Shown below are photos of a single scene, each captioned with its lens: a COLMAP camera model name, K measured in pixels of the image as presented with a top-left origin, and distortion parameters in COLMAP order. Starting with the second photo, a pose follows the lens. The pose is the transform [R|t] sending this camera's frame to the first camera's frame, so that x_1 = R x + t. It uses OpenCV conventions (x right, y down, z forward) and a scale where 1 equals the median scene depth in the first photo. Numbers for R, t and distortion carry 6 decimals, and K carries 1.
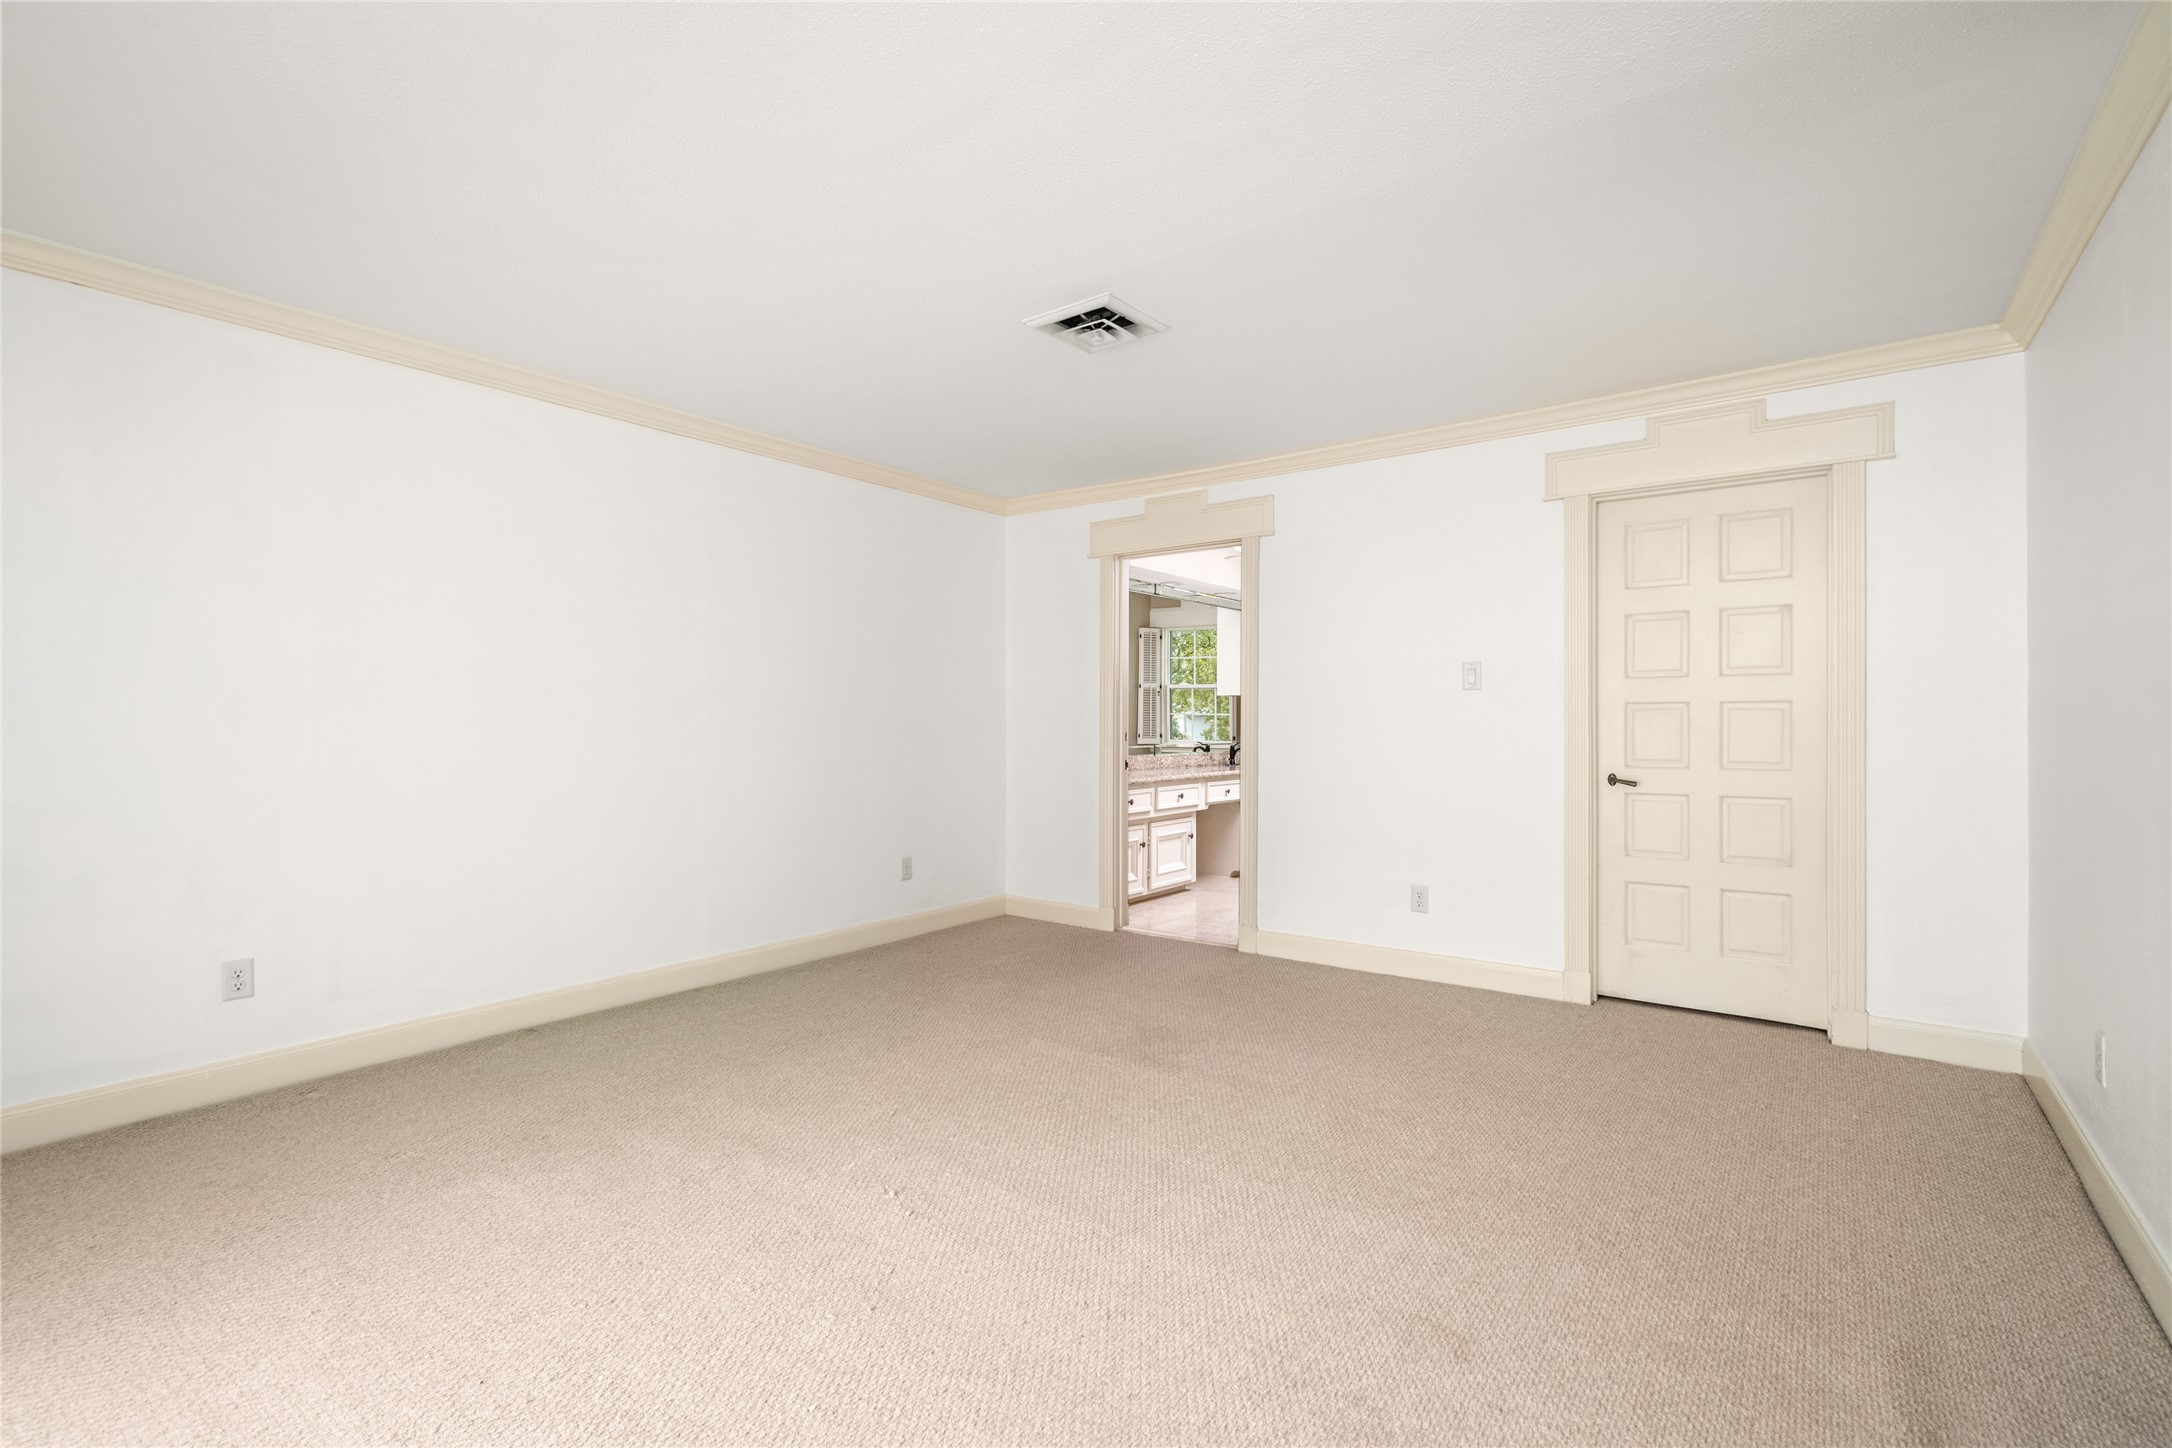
lens RADIAL K [[1027.2, 0, 1073.0], [0, 1027.2, 712.4], [0, 0, 1]] dist [-0.001154, -0.000244]
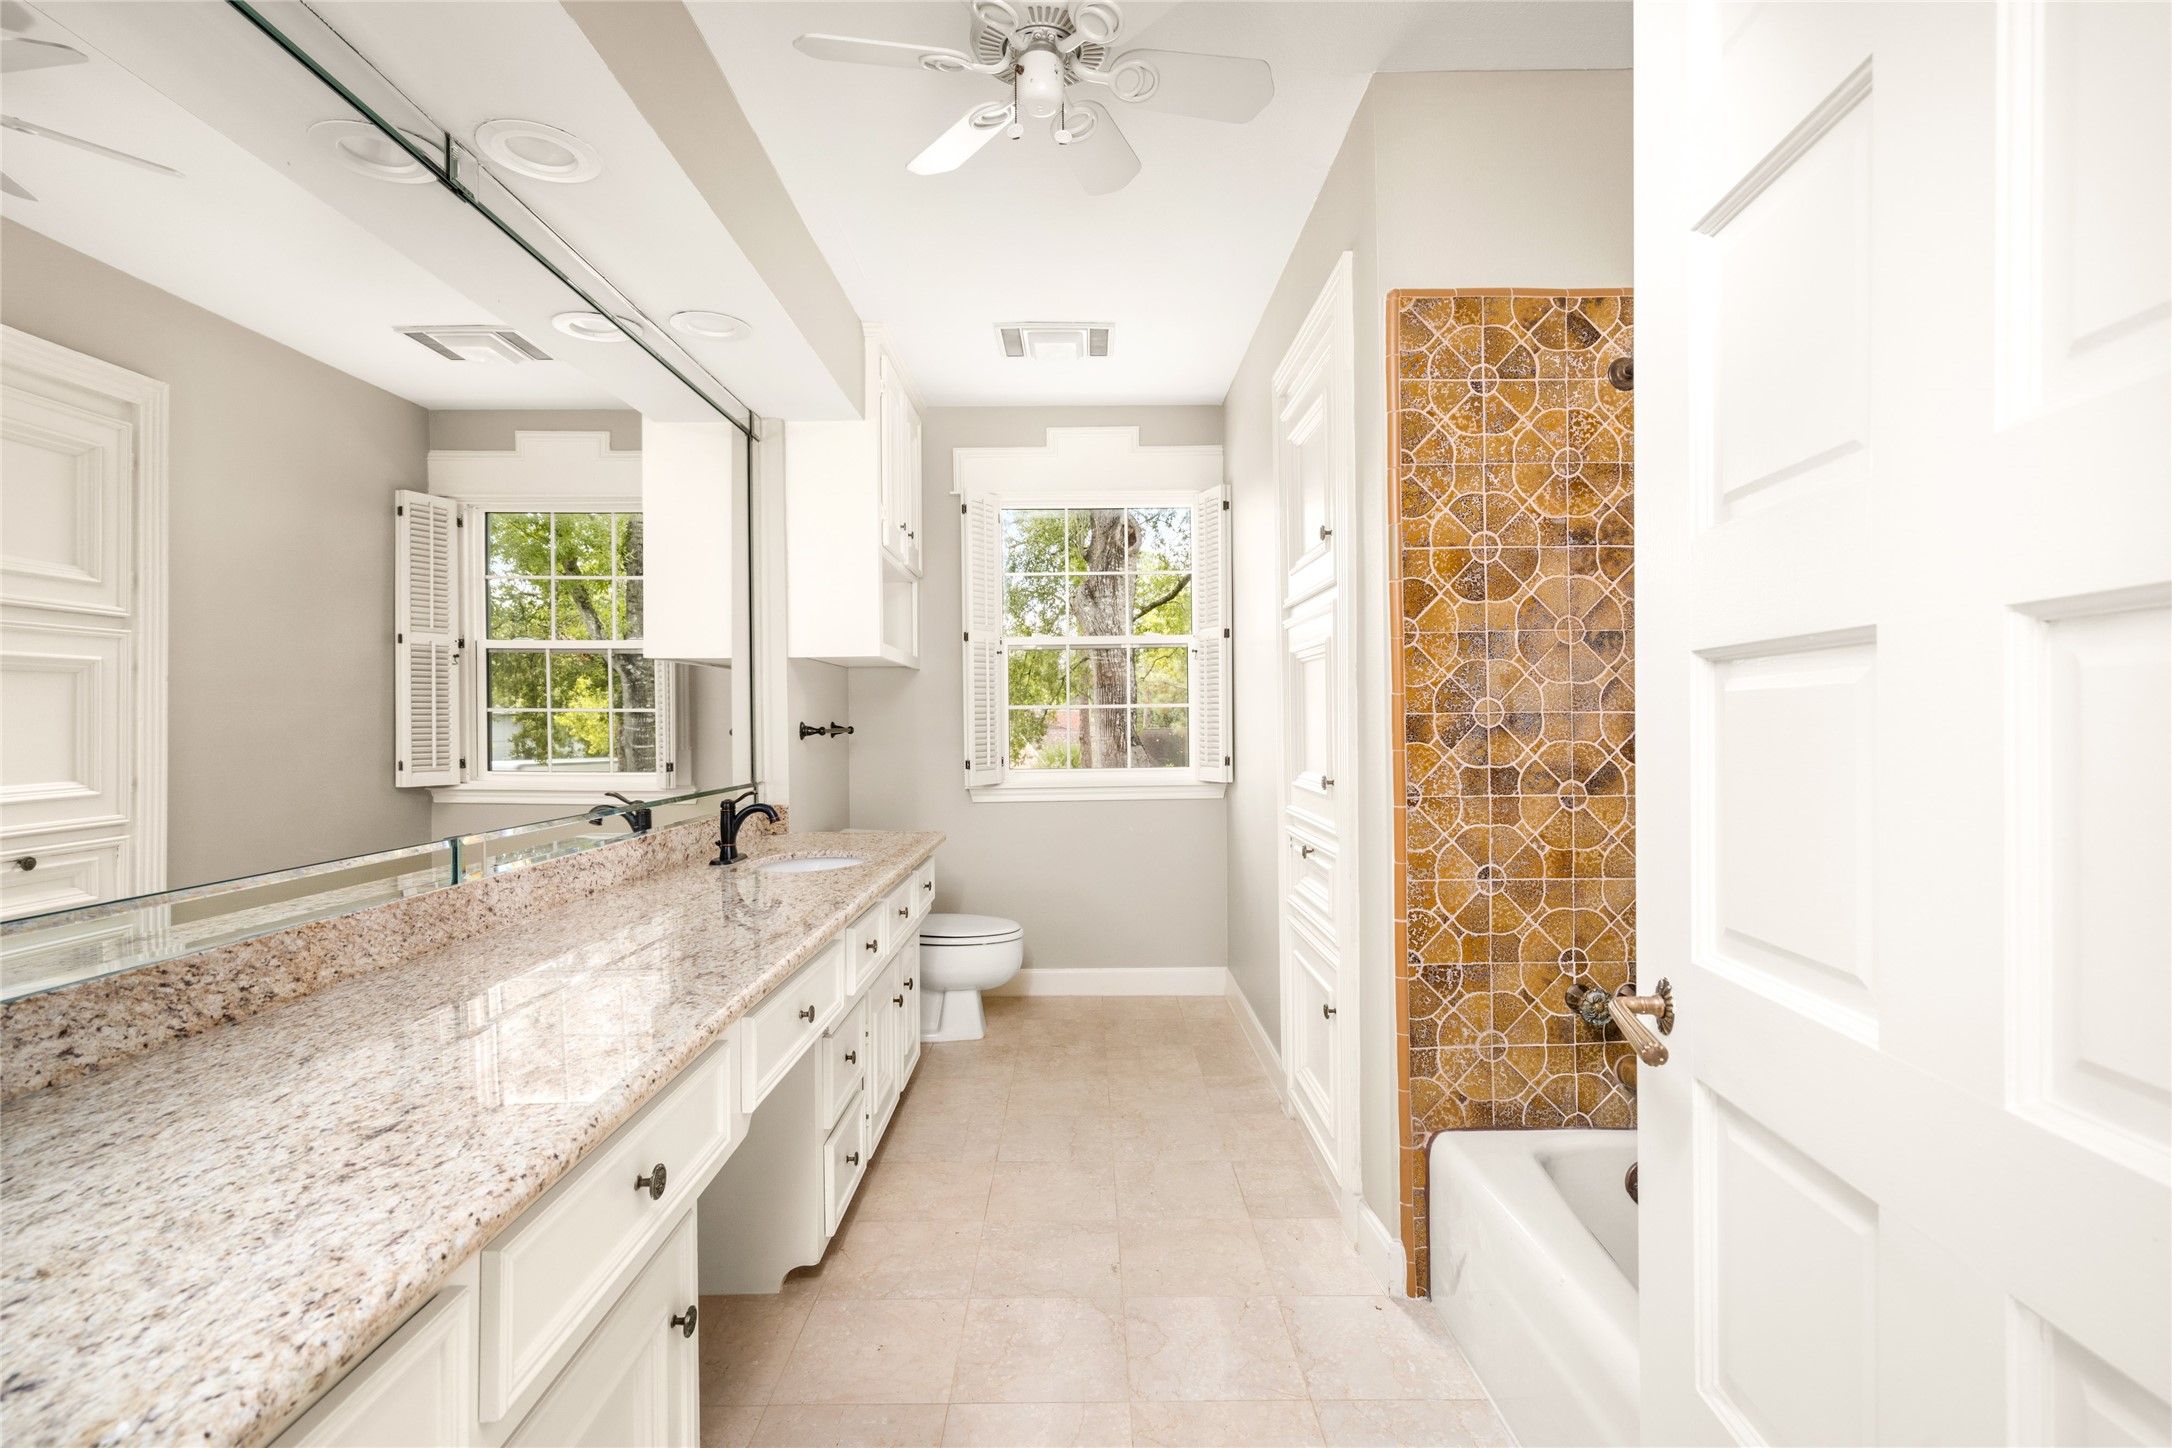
lens RADIAL K [[1027.2, 0, 1073.0], [0, 1027.2, 712.4], [0, 0, 1]] dist [-0.001154, -0.000244]
pose [[0.805441, -0.010253, 0.592588, 0.039613], [0.007895, 0.999947, 0.006570, 0.001199], [-0.592624, -0.000613, 0.805479, 0.531127]]
